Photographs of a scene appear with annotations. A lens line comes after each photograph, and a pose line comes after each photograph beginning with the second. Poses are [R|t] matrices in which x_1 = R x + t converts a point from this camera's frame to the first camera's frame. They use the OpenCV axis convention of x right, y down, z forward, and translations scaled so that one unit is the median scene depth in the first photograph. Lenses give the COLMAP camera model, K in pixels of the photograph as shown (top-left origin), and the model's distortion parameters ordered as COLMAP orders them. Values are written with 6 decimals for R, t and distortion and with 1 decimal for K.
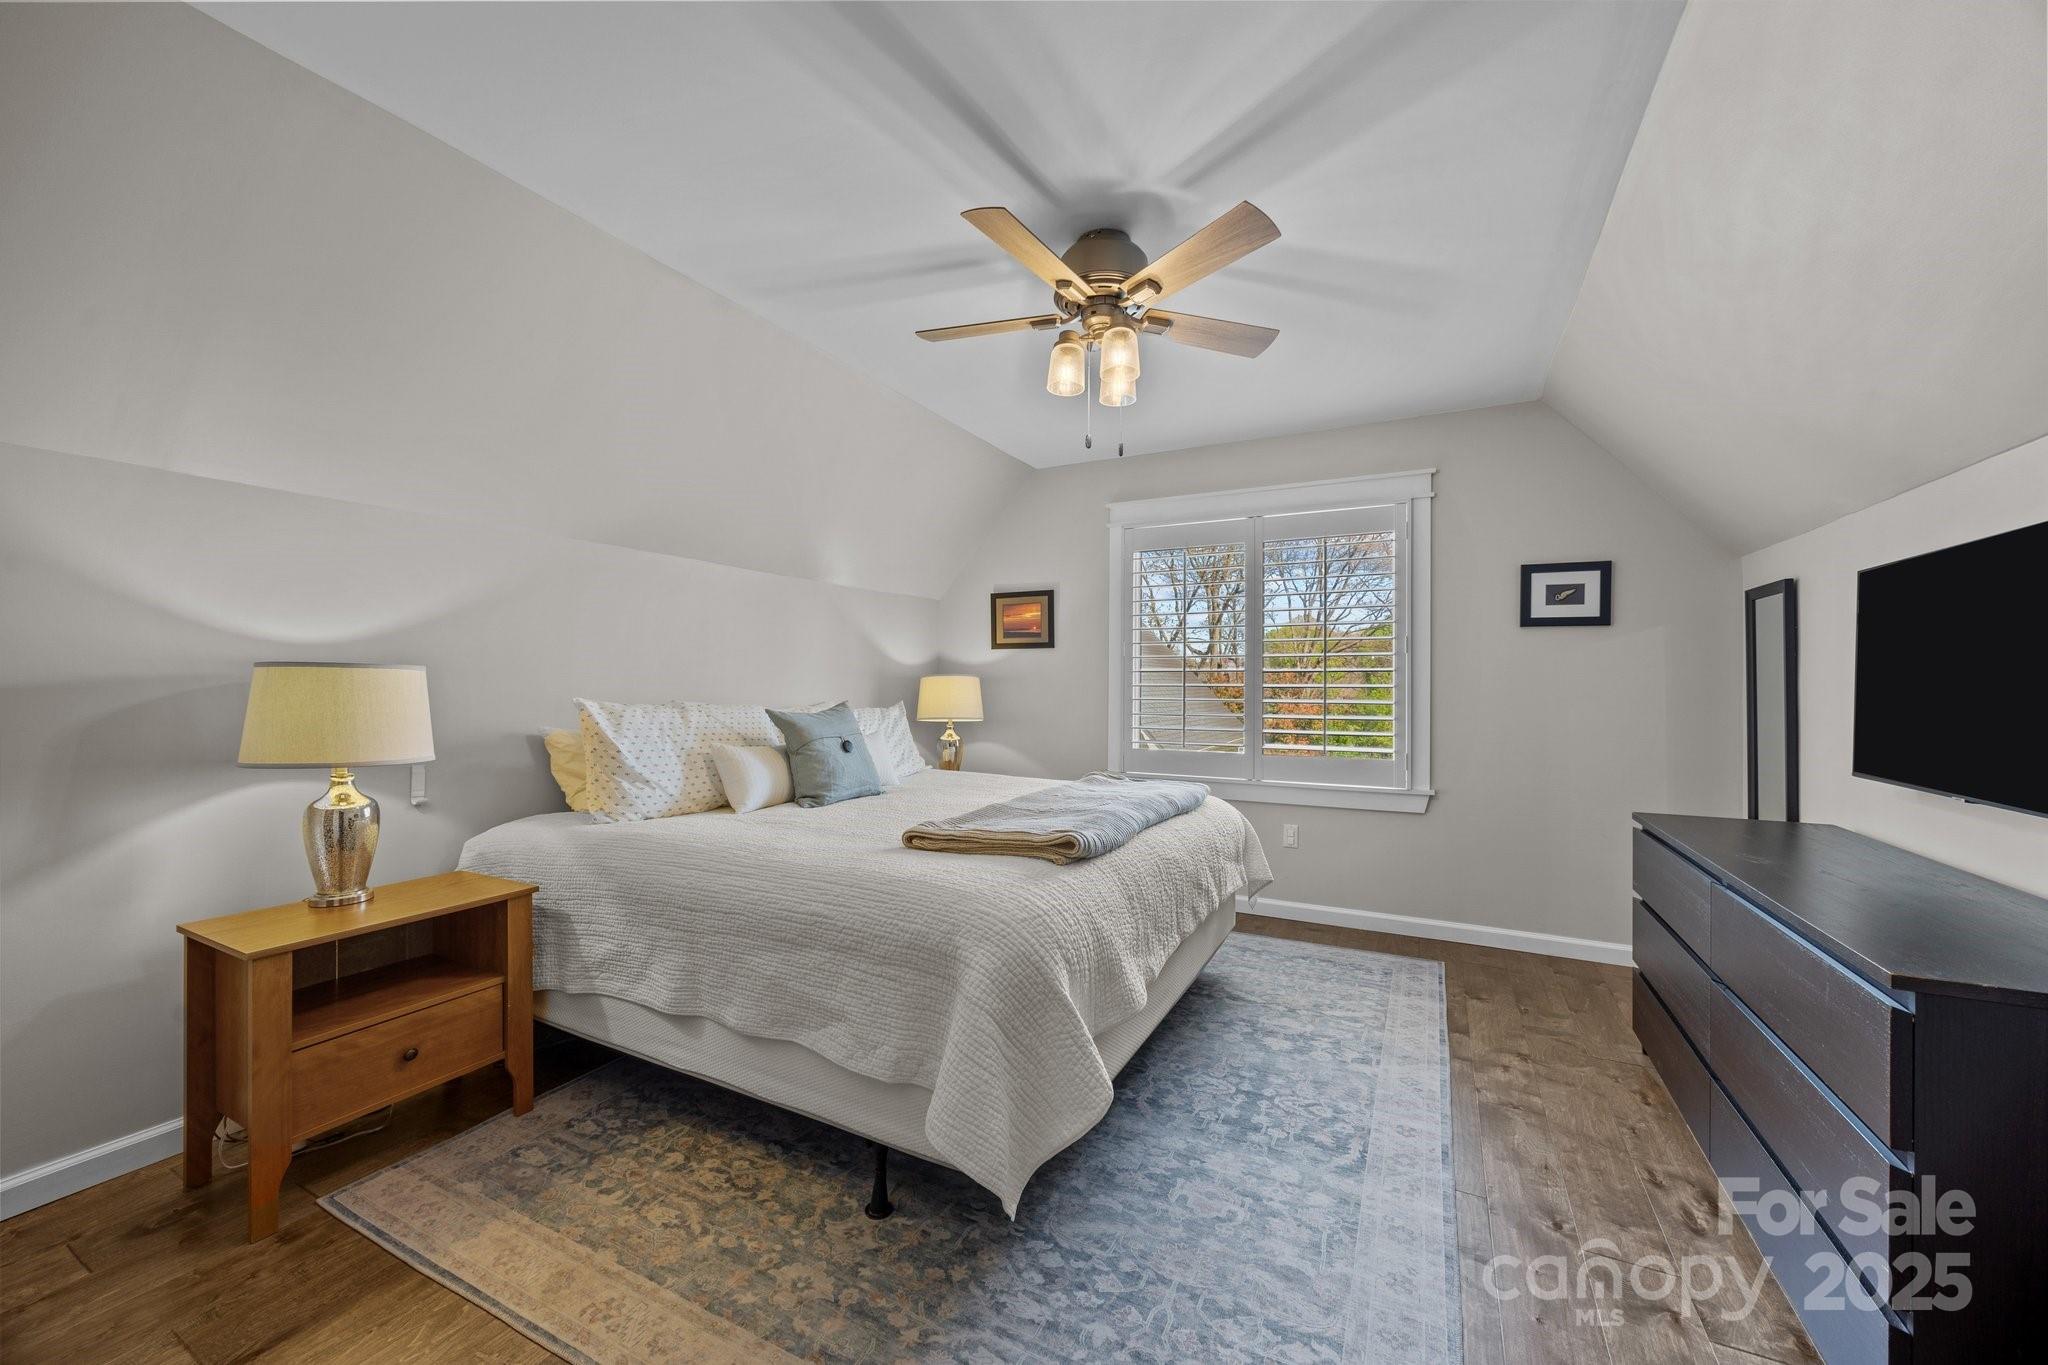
lens RADIAL K [[778.6, 0, 1027.9], [0, 778.6, 677.3], [0, 0, 1]] dist [-0.001380, 0.000151]
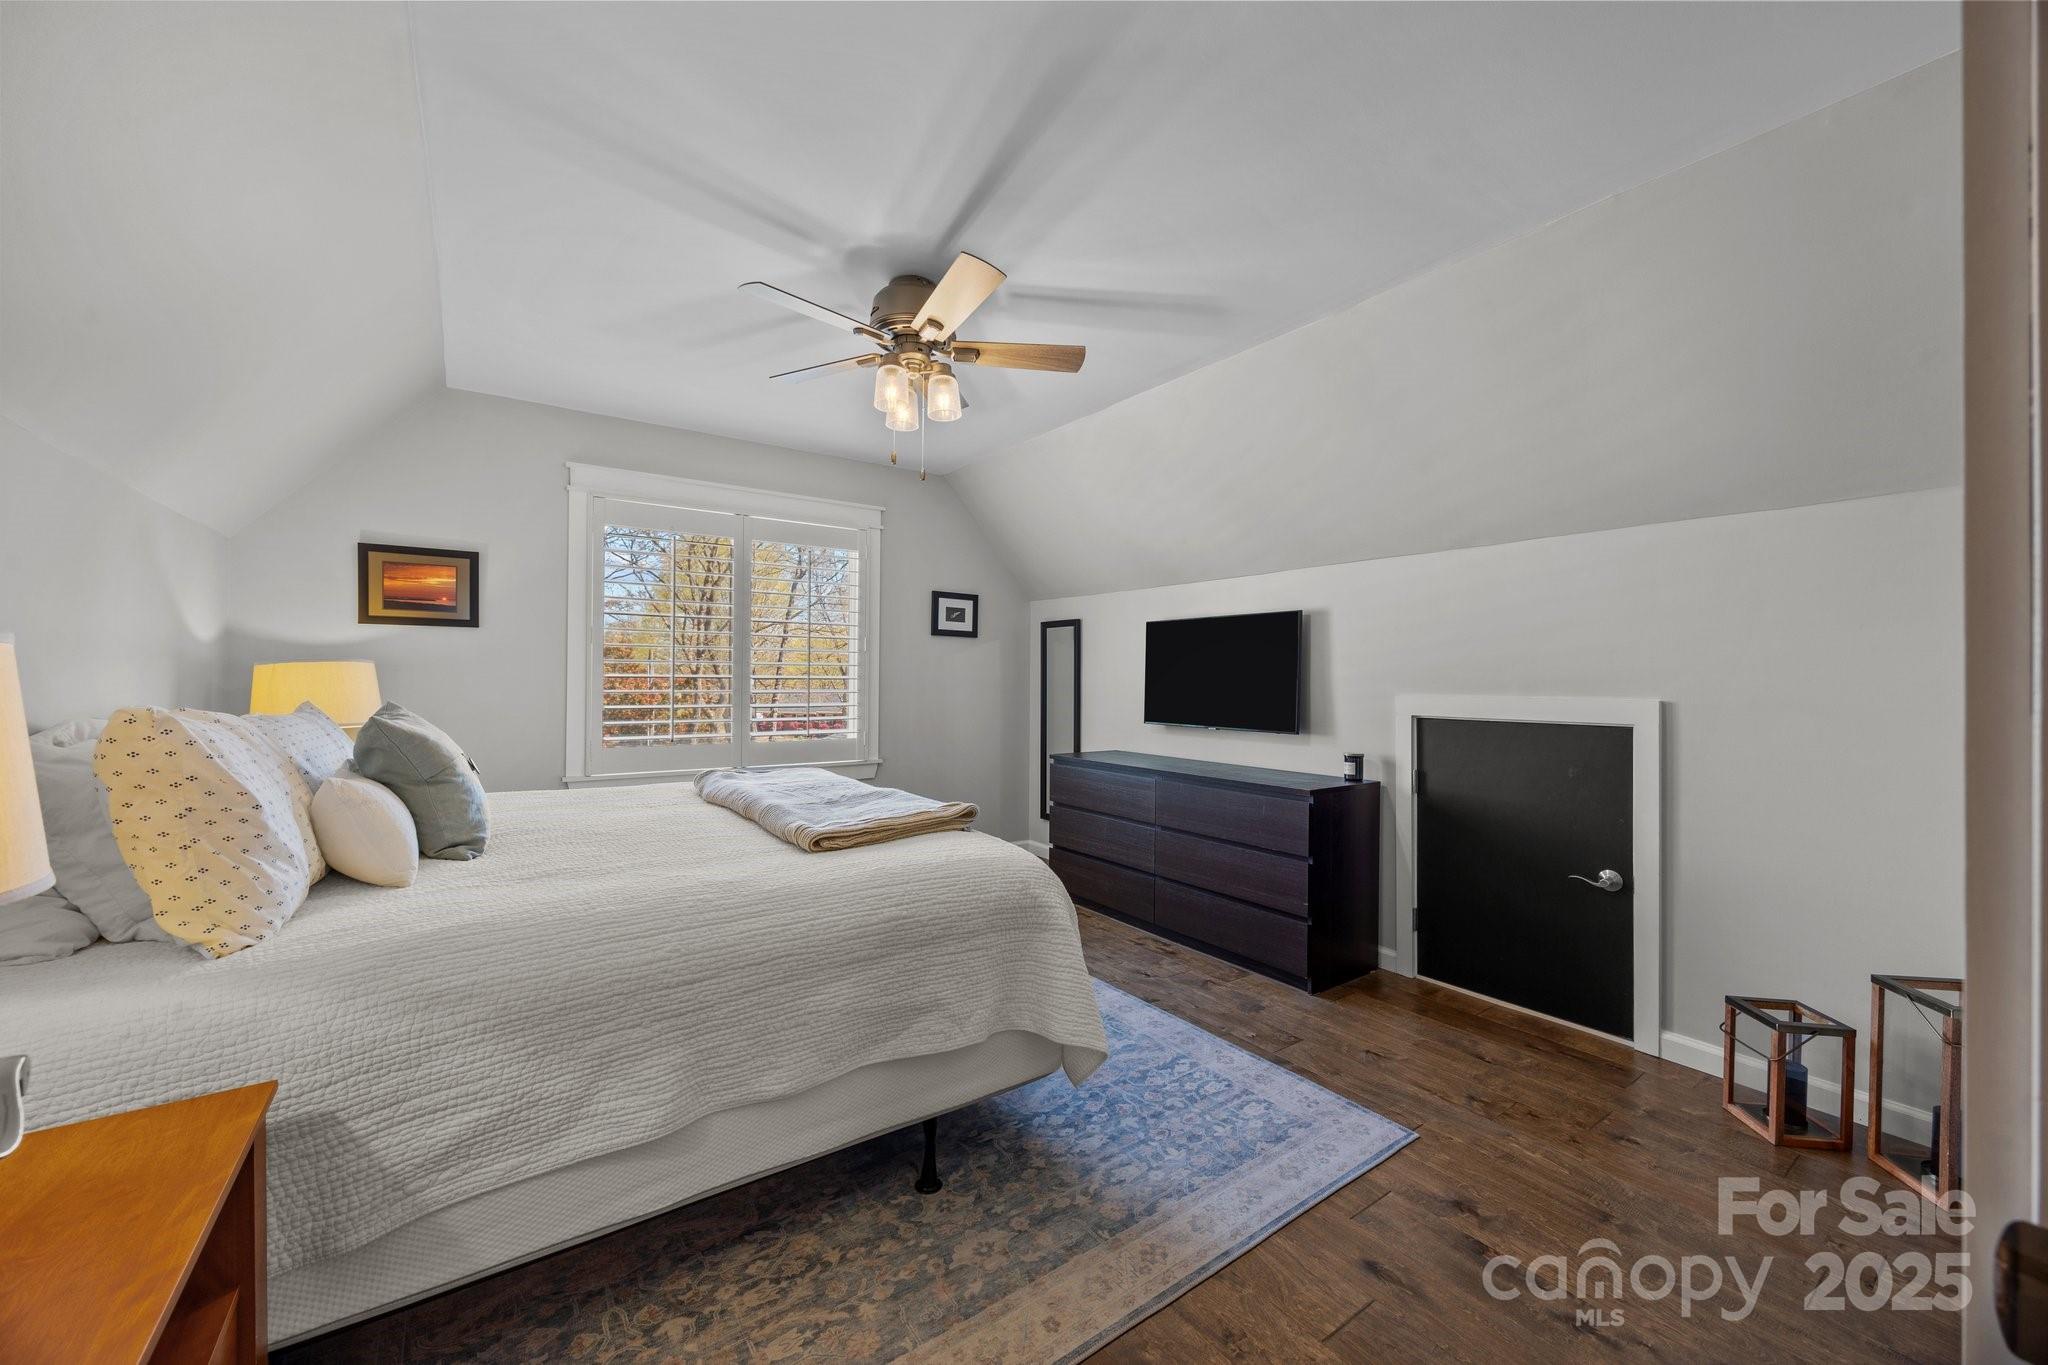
lens RADIAL K [[778.6, 0, 1027.9], [0, 778.6, 677.3], [0, 0, 1]] dist [-0.001380, 0.000151]
pose [[0.453313, -0.000178, 0.891351, -0.864335], [-0.013450, 0.999885, 0.007040, -0.002375], [-0.891250, -0.015180, 0.453258, 0.344917]]
